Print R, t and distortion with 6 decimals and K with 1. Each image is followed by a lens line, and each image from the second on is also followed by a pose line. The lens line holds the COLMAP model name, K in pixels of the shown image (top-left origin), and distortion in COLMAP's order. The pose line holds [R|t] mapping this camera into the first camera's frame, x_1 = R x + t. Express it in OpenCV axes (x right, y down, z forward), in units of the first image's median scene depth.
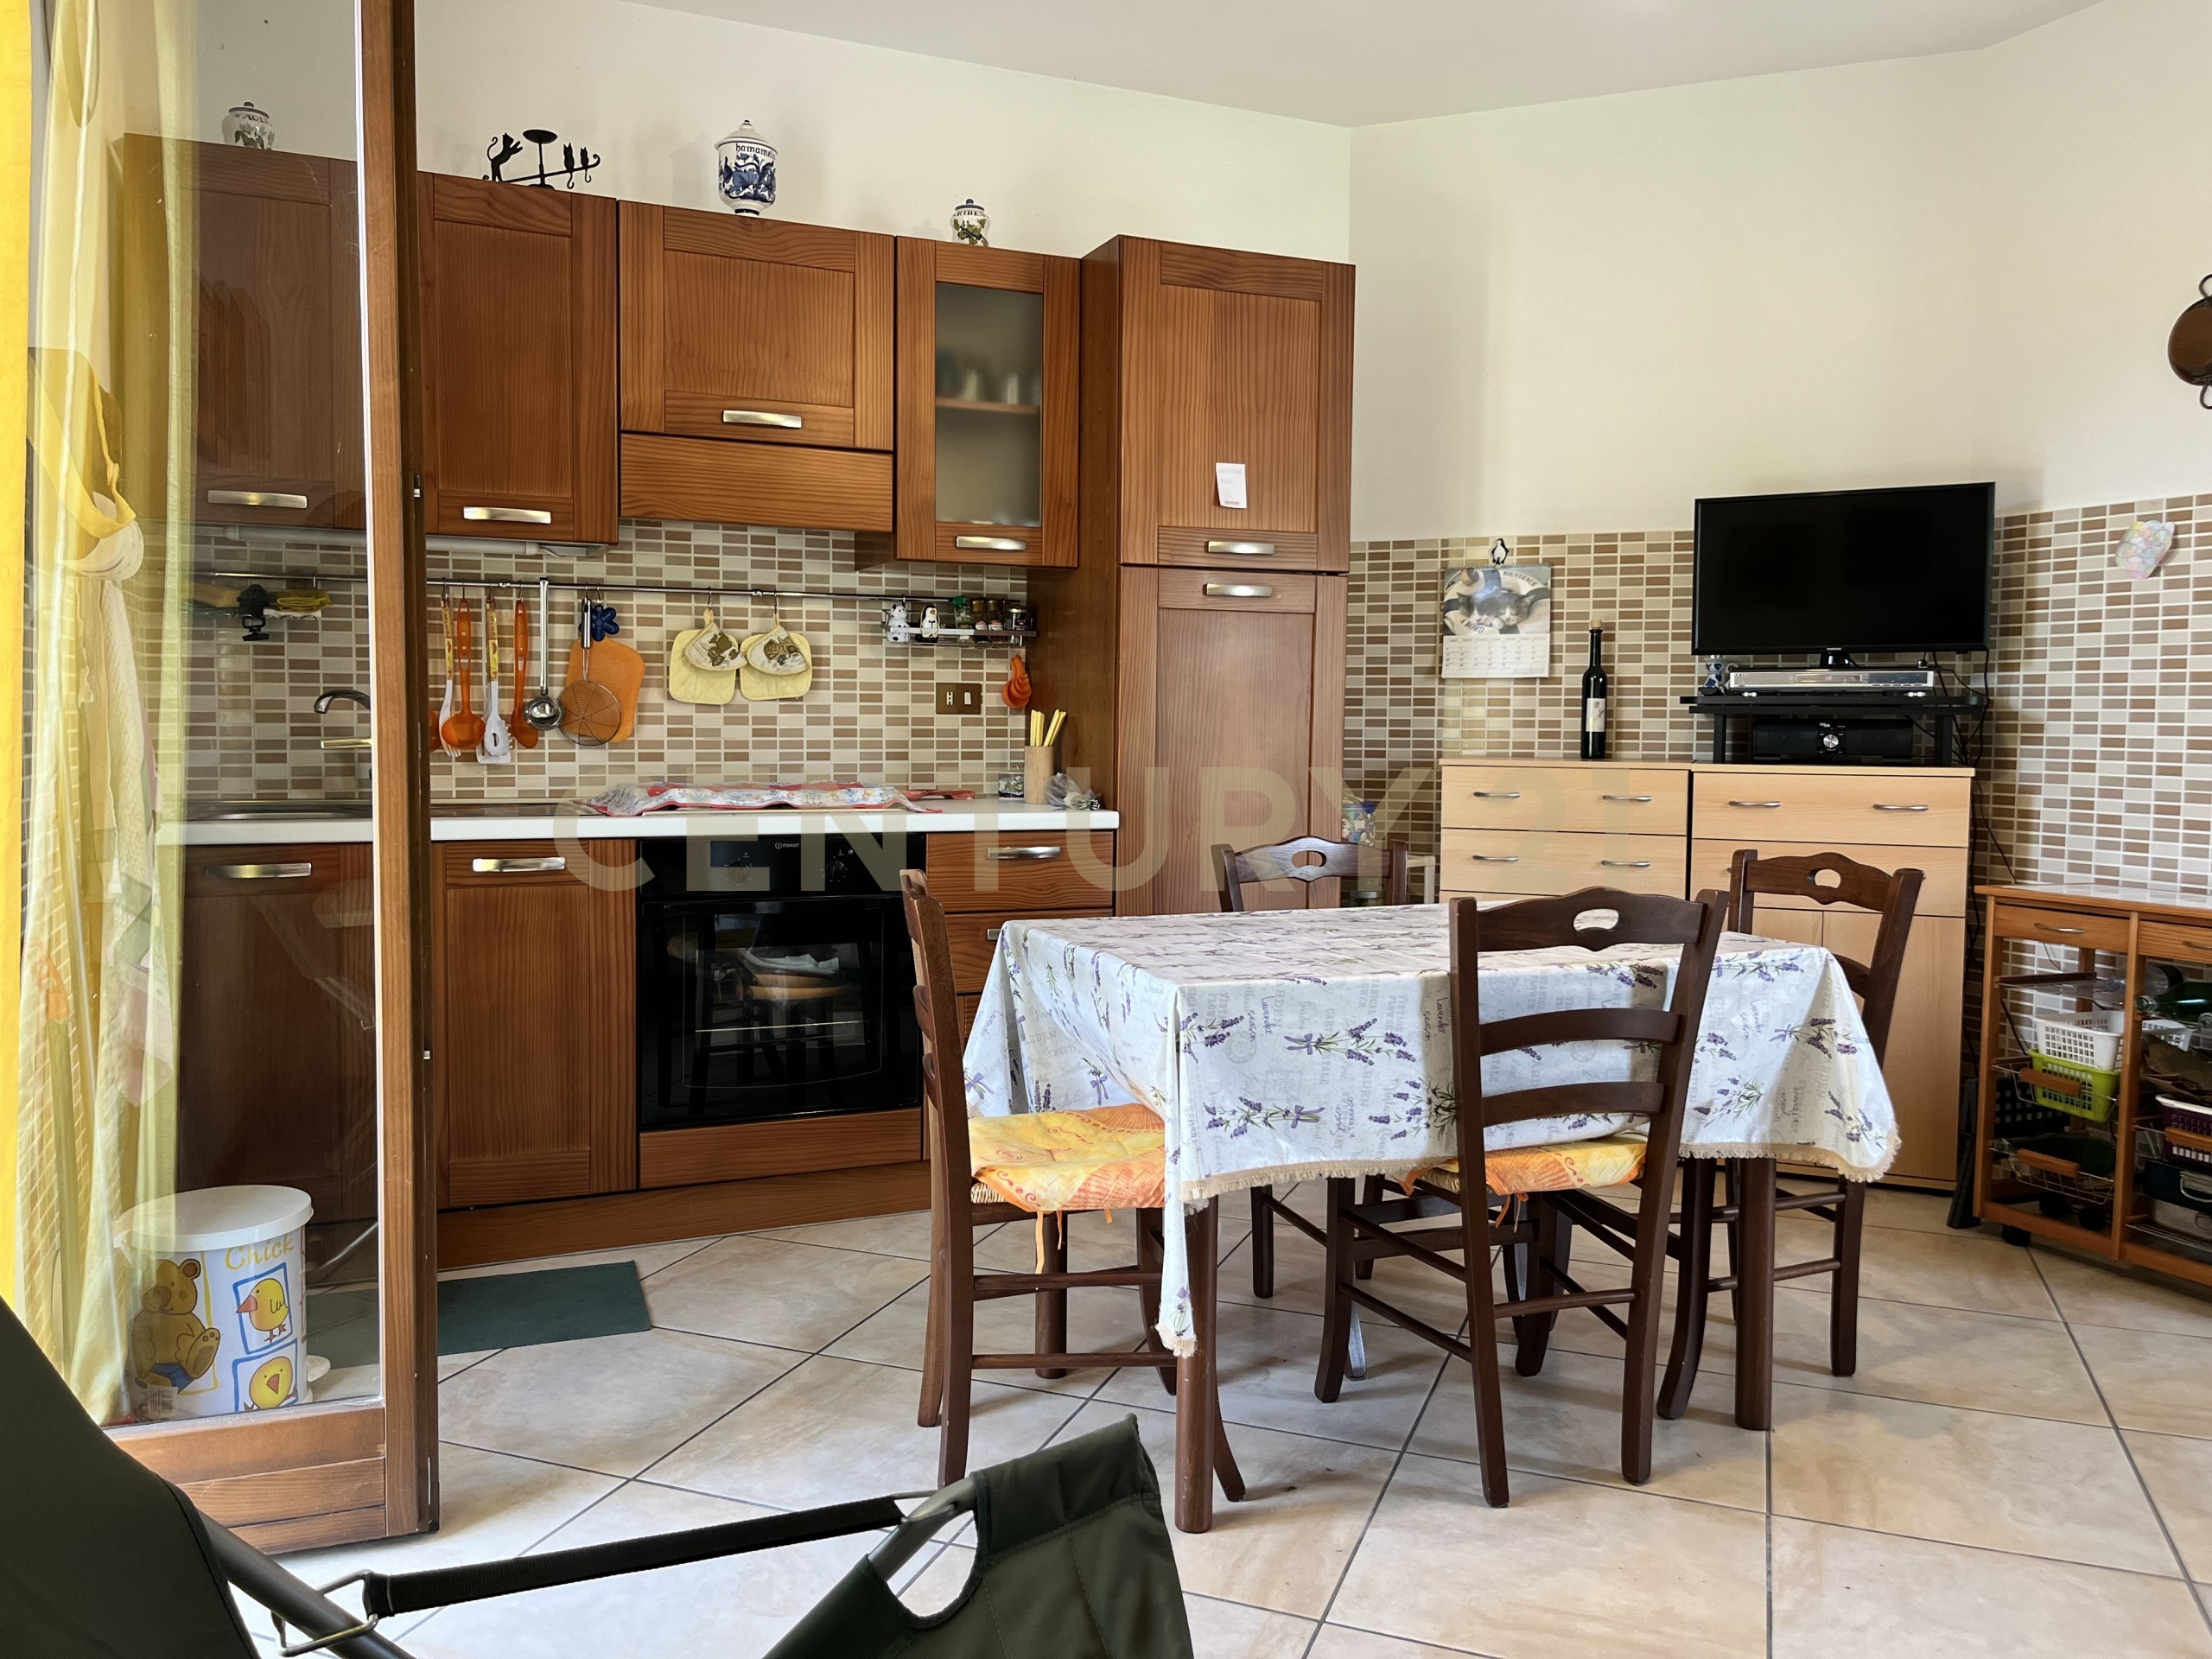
lens RADIAL K [[1690.0, 0, 1108.8], [0, 1690.0, 824.5], [0, 0, 1]] dist [0.035923, -0.039113]
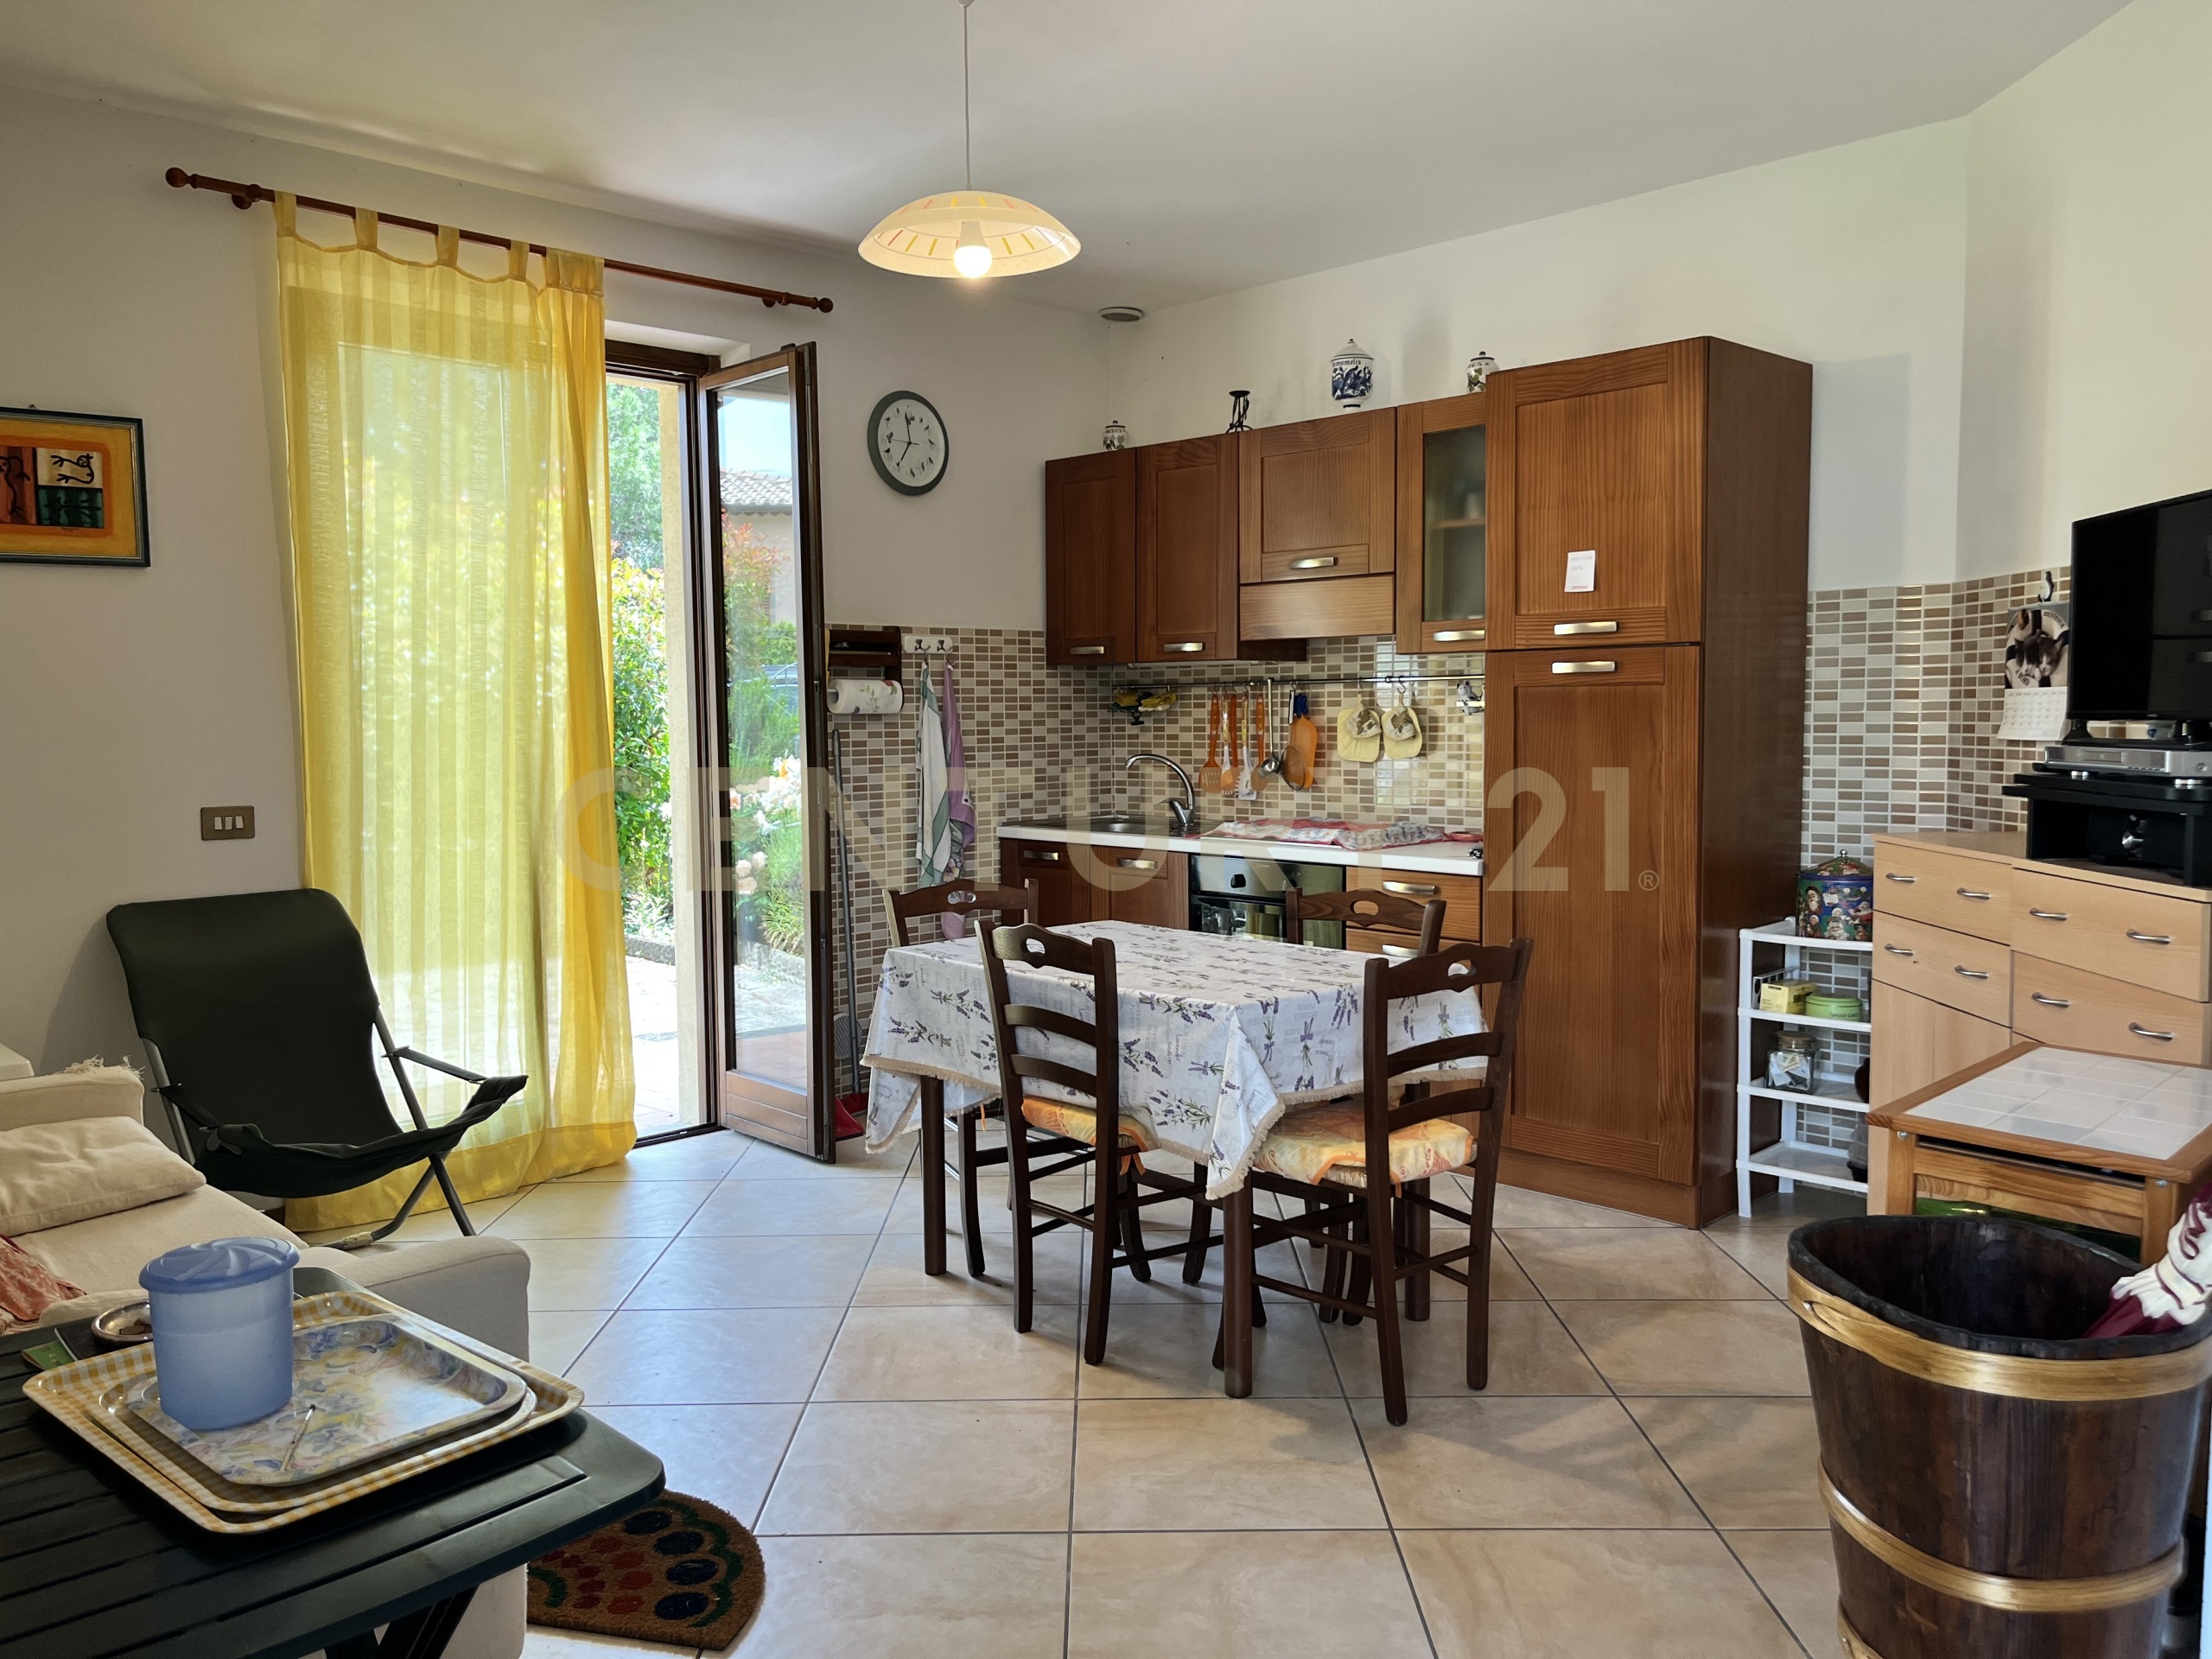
lens RADIAL K [[1680.1, 0, 1095.0], [0, 1680.1, 830.6], [0, 0, 1]] dist [0.044436, -0.059086]
pose [[0.354953, 0.055874, -0.933213, 0.985701], [-0.049260, 0.997944, 0.041013, -0.062336], [0.933585, 0.031413, 0.356976, 0.320506]]
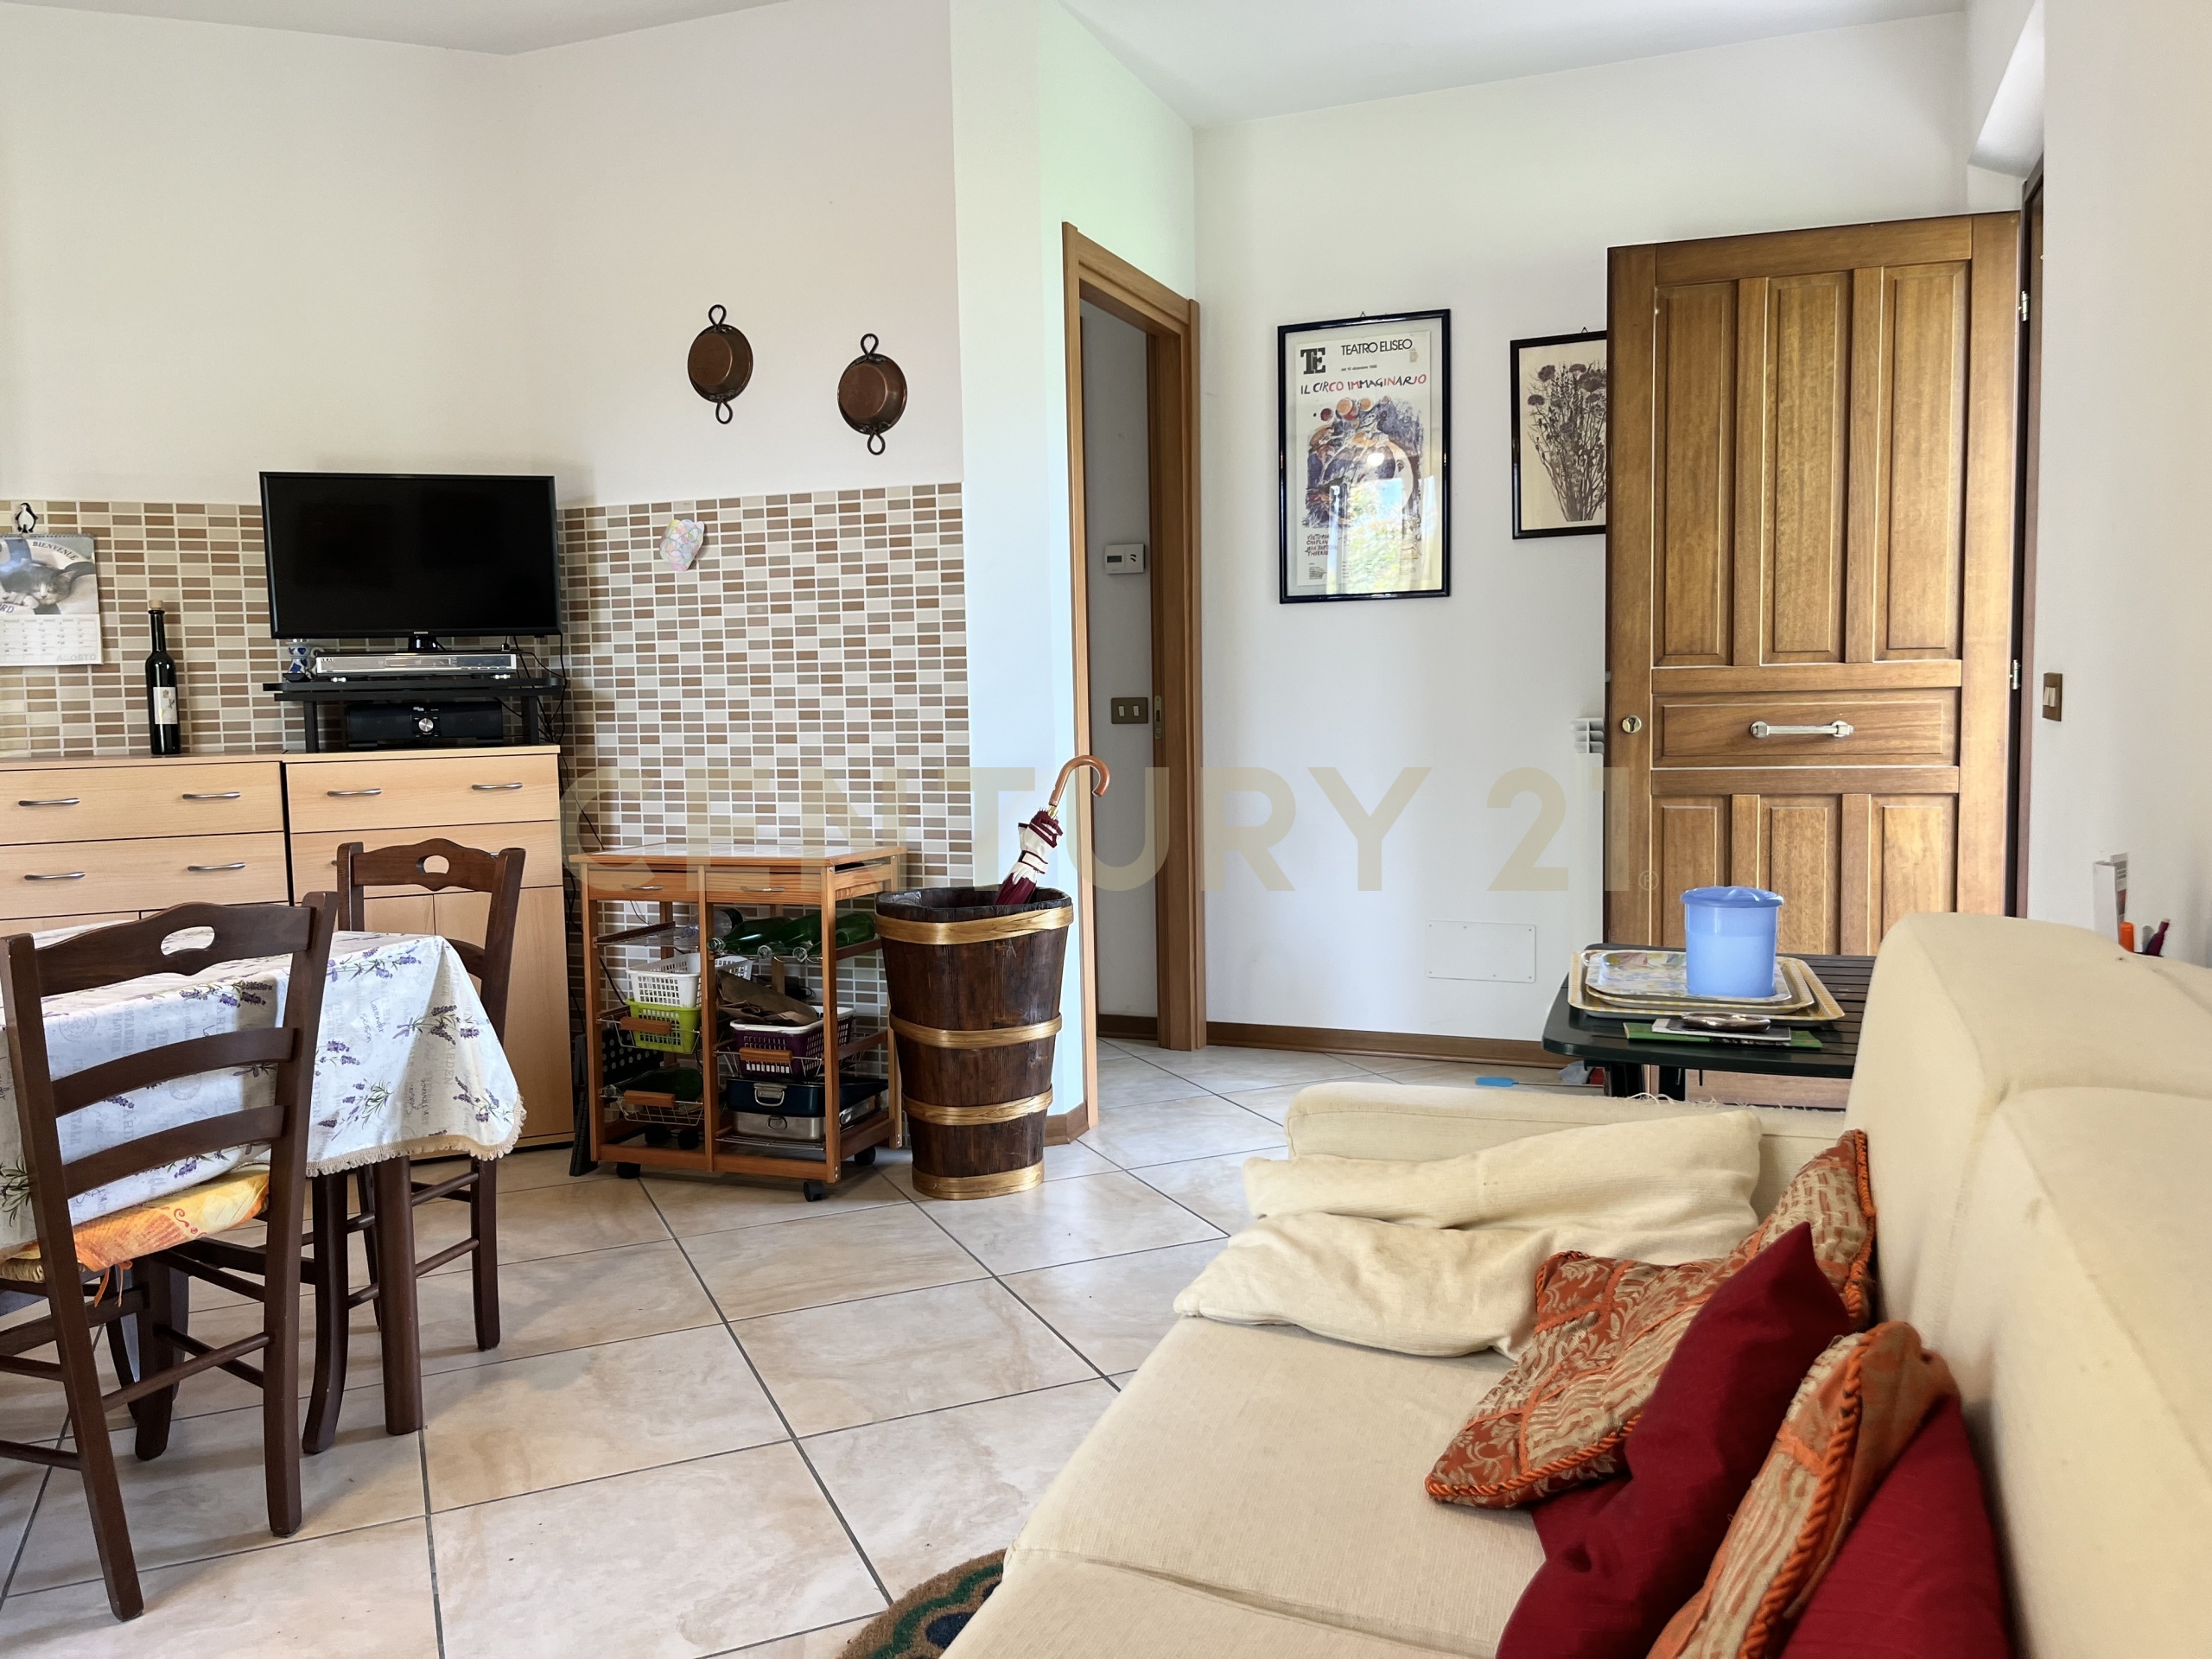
lens RADIAL K [[1685.2, 0, 1066.3], [0, 1685.2, 823.2], [0, 0, 1]] dist [0.061850, -0.085501]
pose [[0.720855, -0.078819, 0.688590, 0.005878], [0.072373, 0.996641, 0.038316, -0.002751], [-0.689297, 0.022214, 0.724138, 0.021336]]
